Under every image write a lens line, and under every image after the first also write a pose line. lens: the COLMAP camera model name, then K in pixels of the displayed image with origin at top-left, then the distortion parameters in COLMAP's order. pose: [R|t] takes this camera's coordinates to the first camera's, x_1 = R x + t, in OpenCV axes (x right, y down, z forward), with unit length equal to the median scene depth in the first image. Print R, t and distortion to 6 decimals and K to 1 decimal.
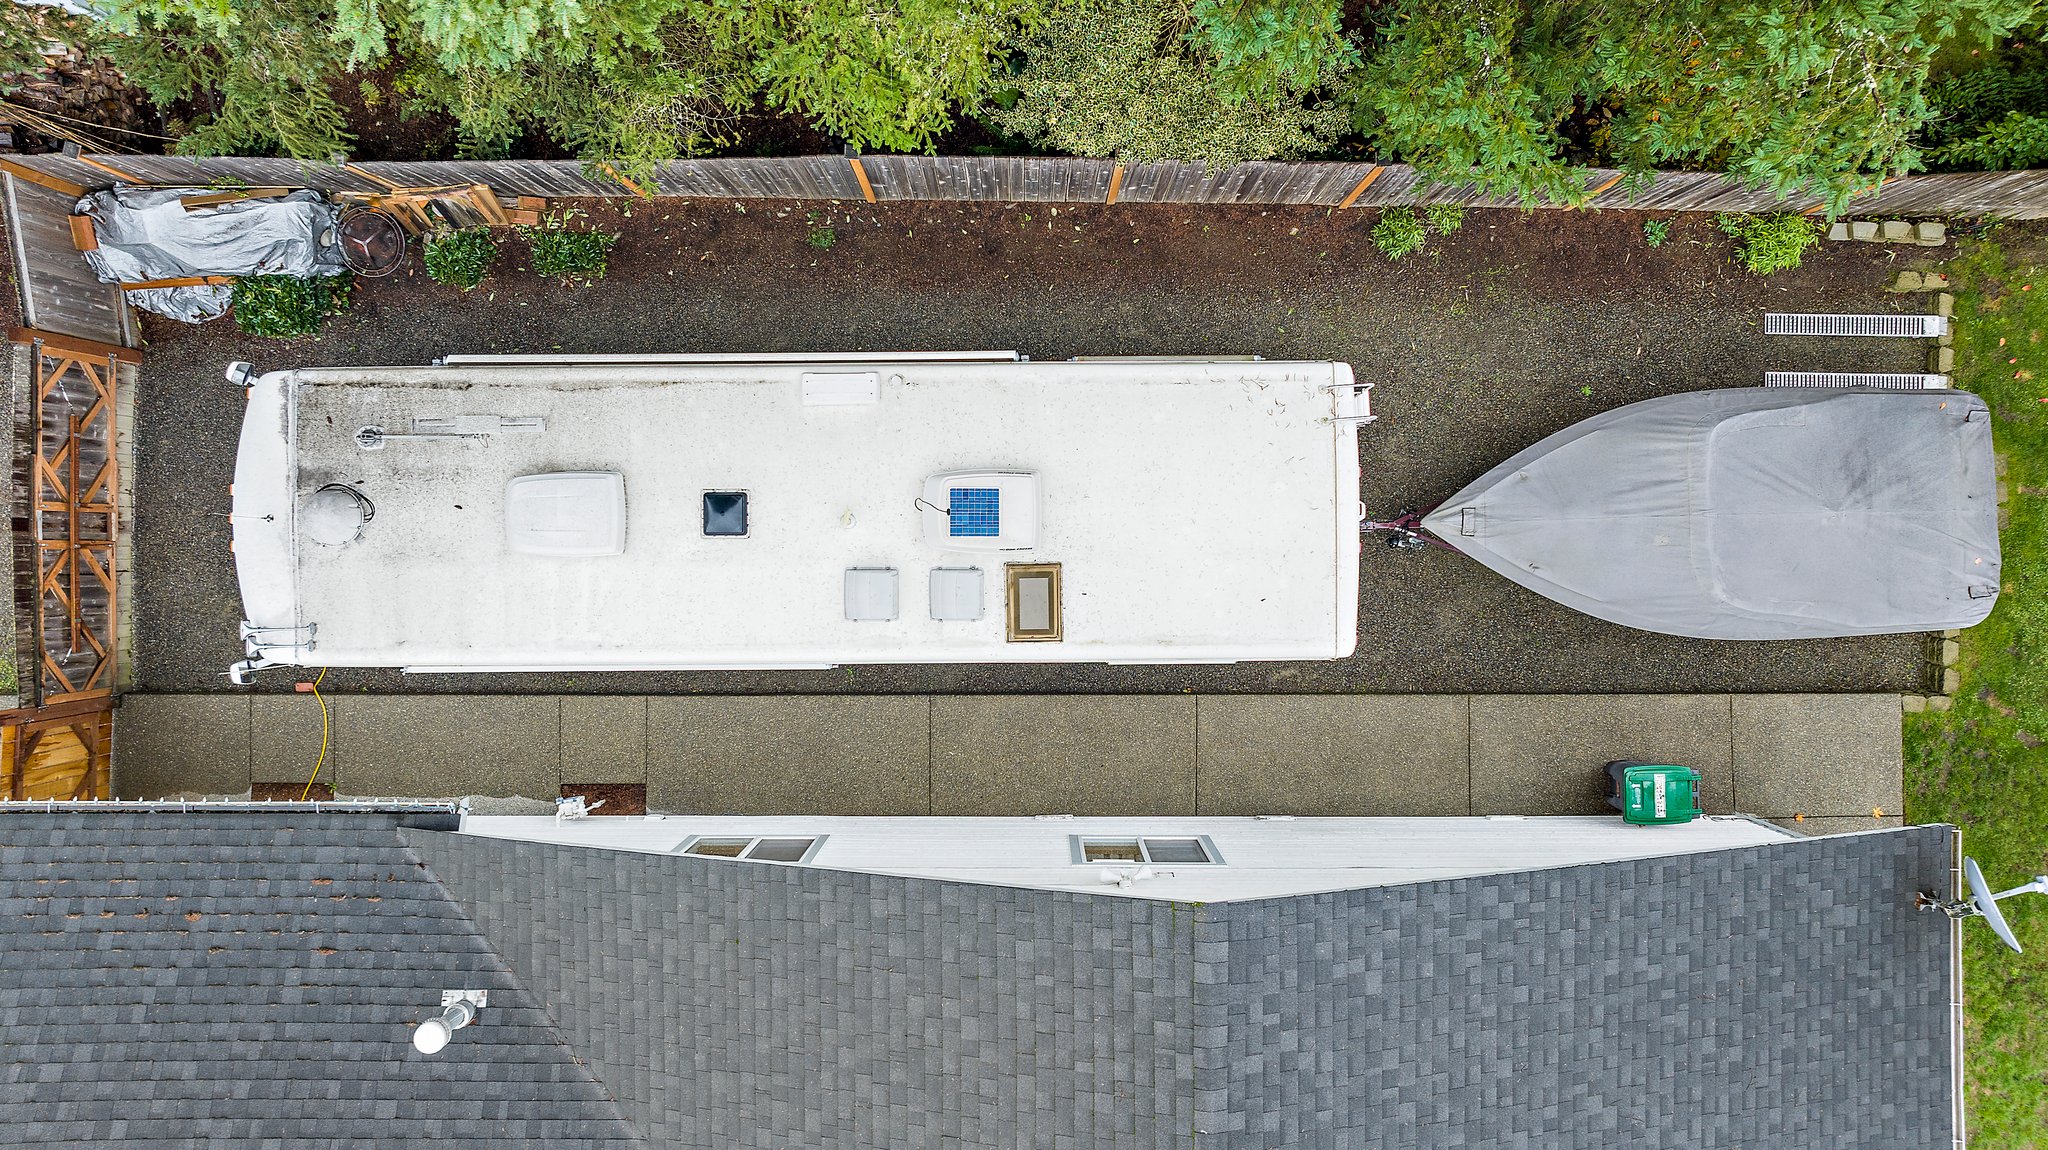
lens RADIAL K [[1453.0, 0, 1027.6], [0, 1453.0, 568.7], [0, 0, 1]] dist [-0.028930, -0.000726]
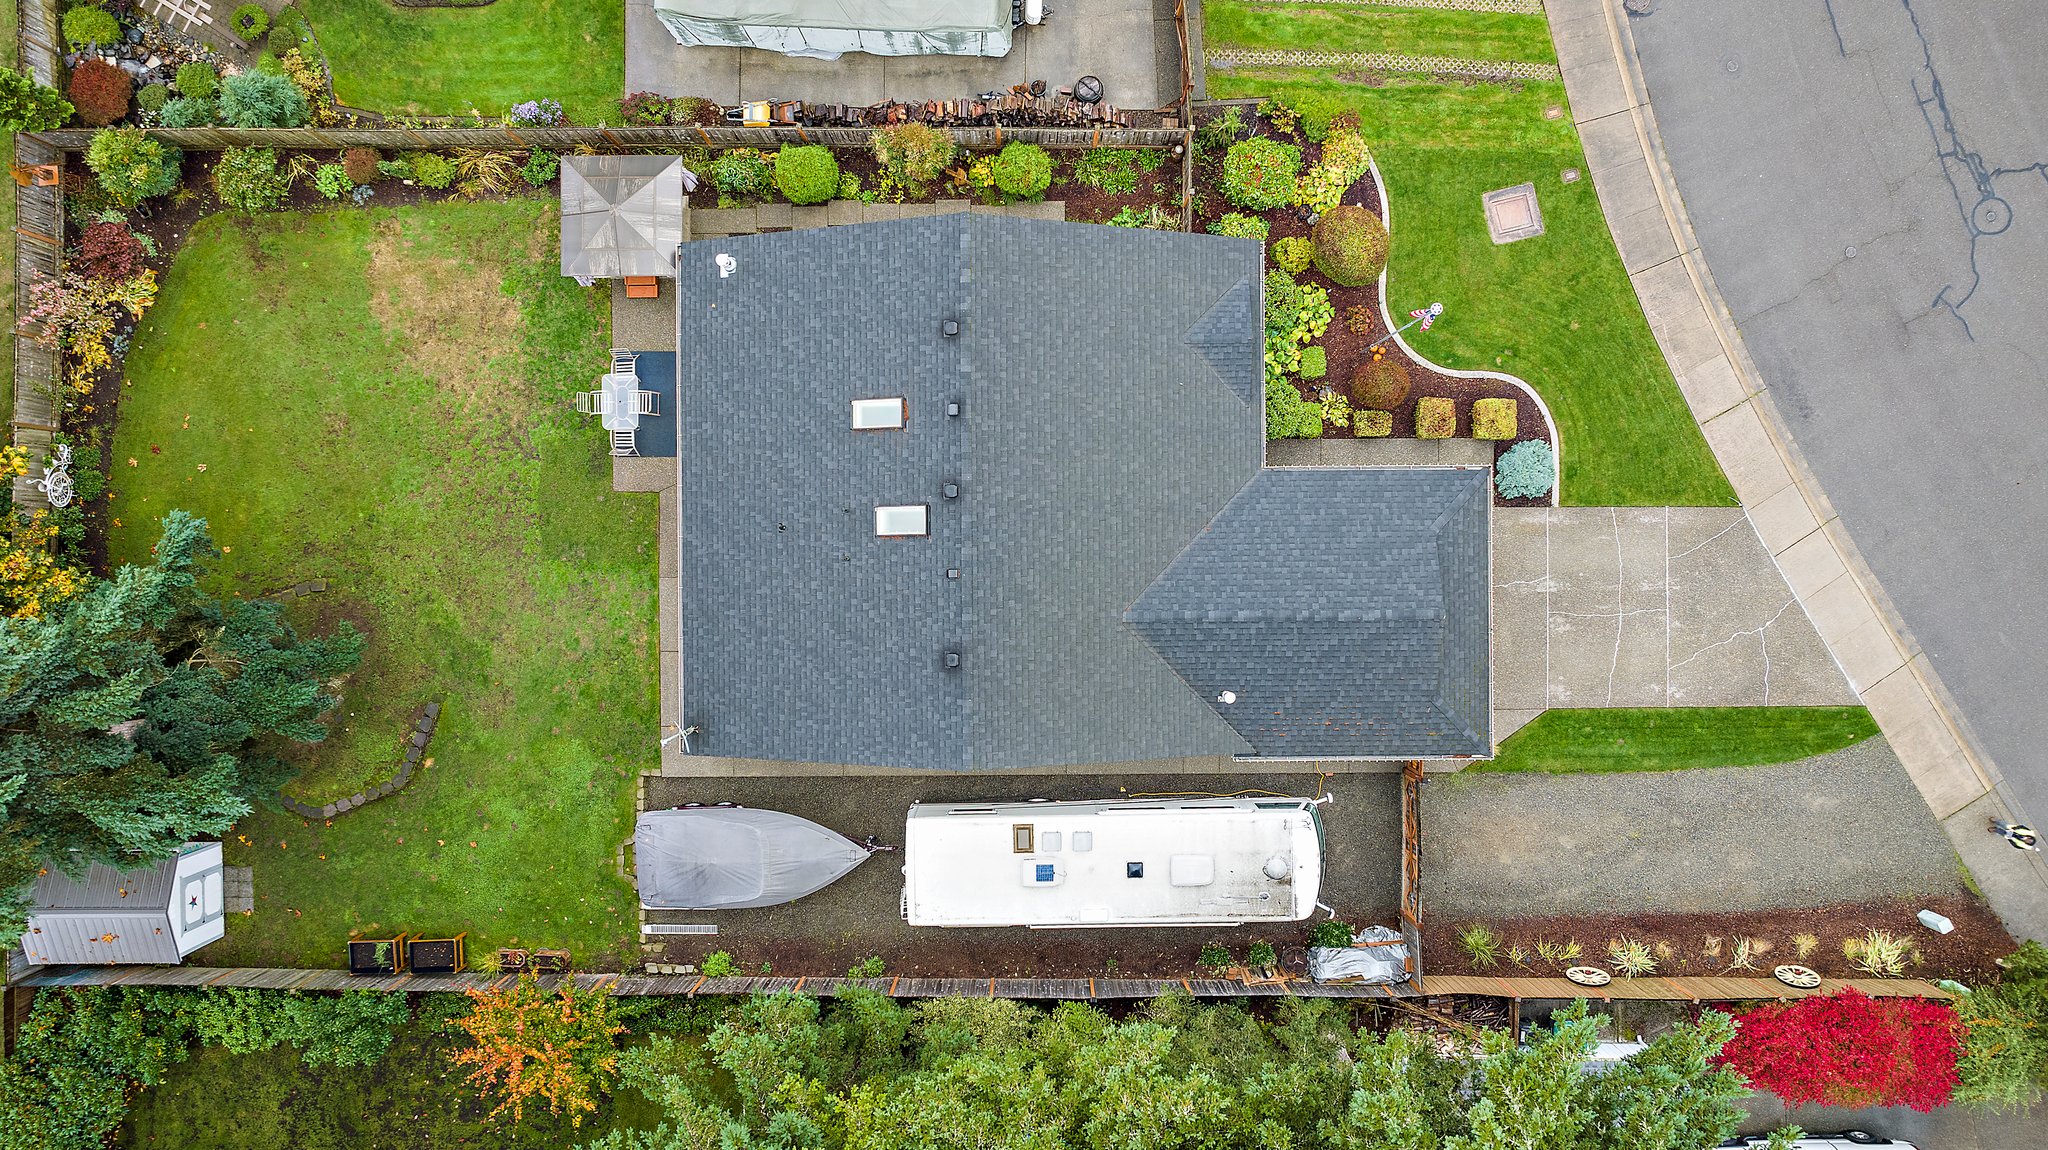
lens RADIAL K [[1453.0, 0, 1027.6], [0, 1453.0, 568.7], [0, 0, 1]] dist [-0.028930, -0.000726]
pose [[-0.999983, 0.005775, -0.000268, -0.004716], [-0.005775, -0.999981, -0.002370, 0.479285], [-0.000282, -0.002368, 0.999997, -1.557571]]
